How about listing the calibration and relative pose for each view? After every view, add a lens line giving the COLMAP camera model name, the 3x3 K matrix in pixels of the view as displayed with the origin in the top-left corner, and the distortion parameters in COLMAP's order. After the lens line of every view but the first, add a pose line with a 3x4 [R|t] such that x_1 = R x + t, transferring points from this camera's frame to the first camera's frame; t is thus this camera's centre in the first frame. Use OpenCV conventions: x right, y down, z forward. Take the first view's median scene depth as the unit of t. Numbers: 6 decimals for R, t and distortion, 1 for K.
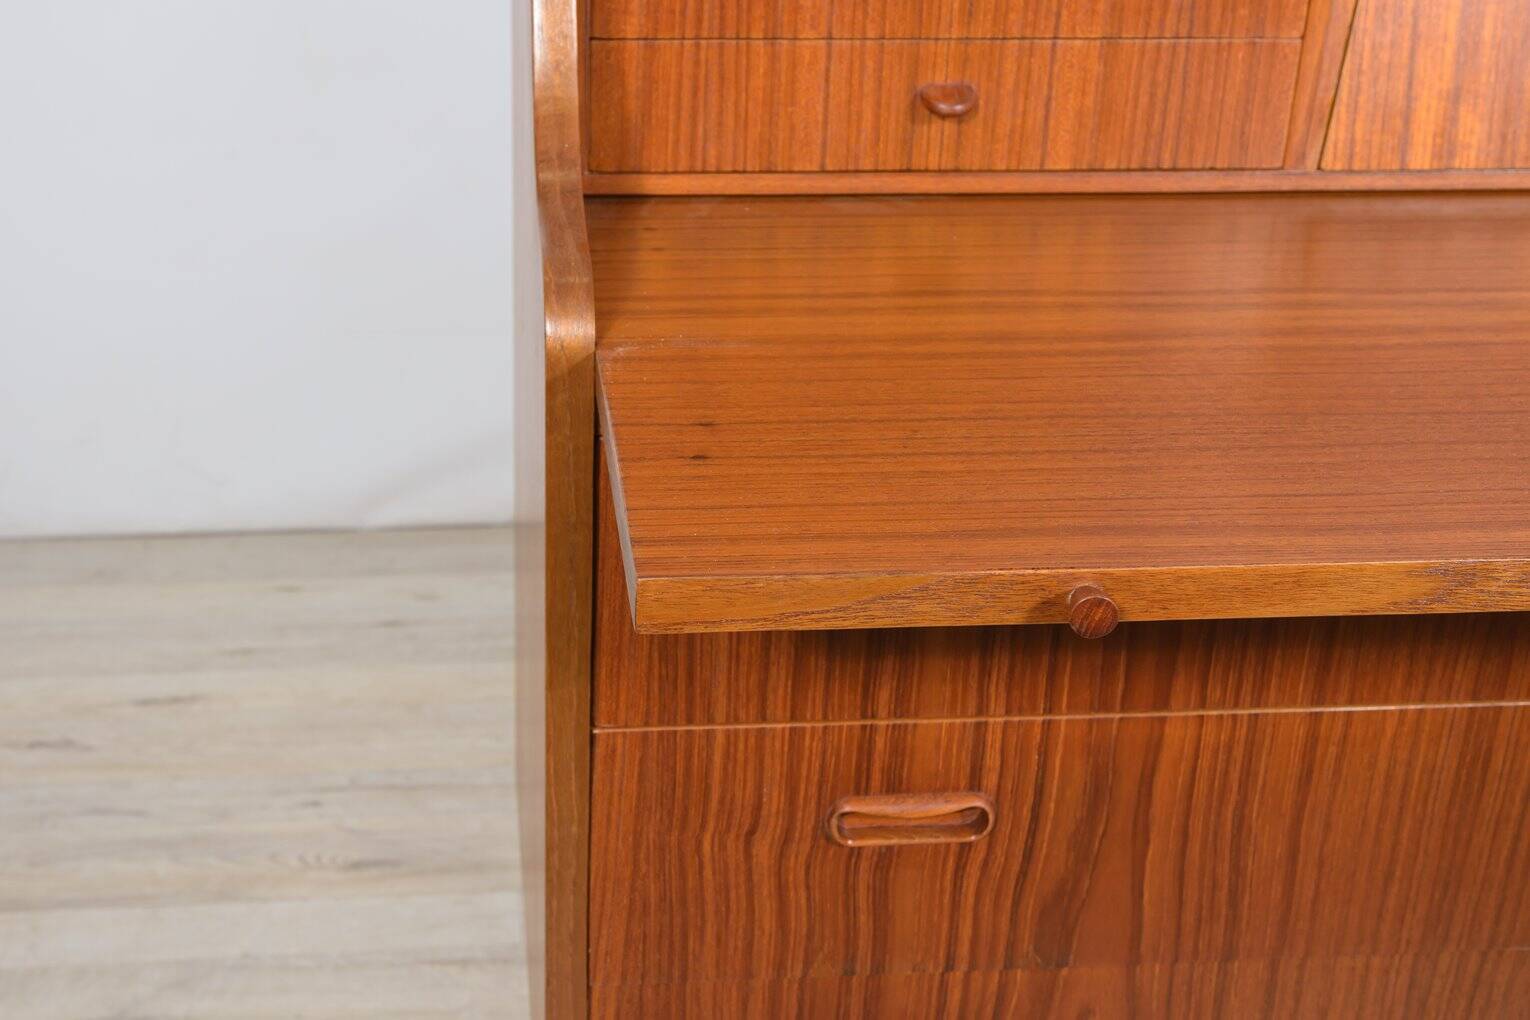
lens RADIAL K [[2257.6, 0, 626.5], [0, 2257.6, 483.2], [0, 0, 1]] dist [0.011322, 0.000000]
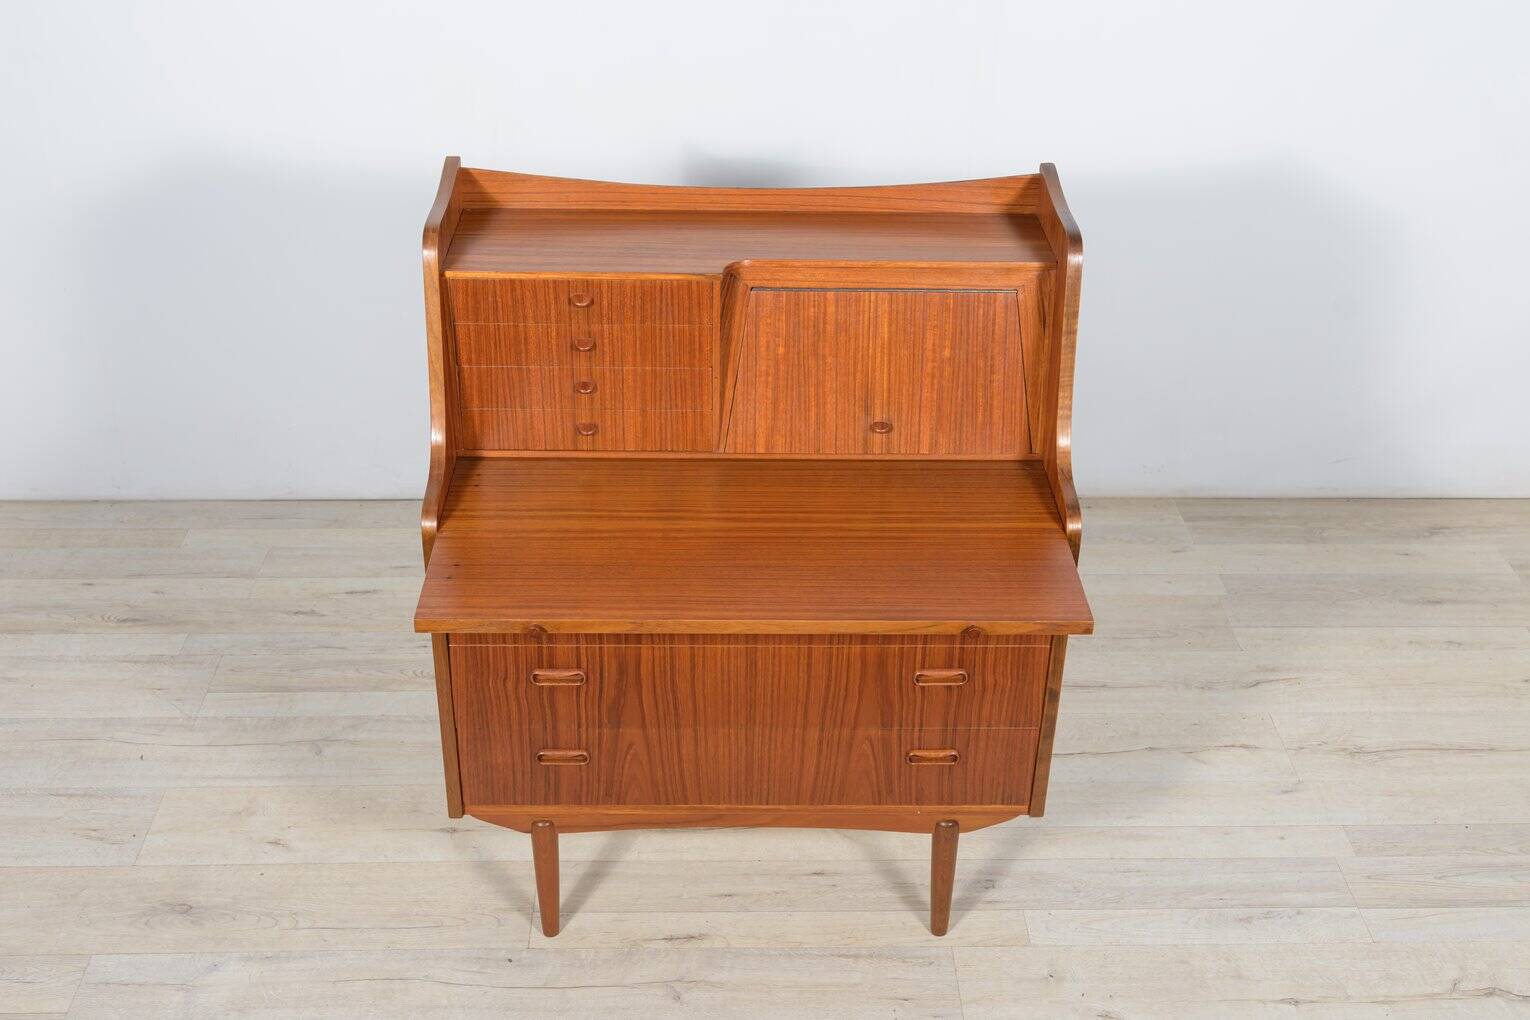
lens RADIAL K [[1867.3, 0, 782.4], [0, 1867.3, 511.7], [0, 0, 1]] dist [0.007581, 0.000000]
pose [[0.998211, 0.035465, -0.048144, 0.517252], [-0.030474, 0.994448, 0.100725, -0.316714], [0.051449, -0.099077, 0.993749, -1.374820]]
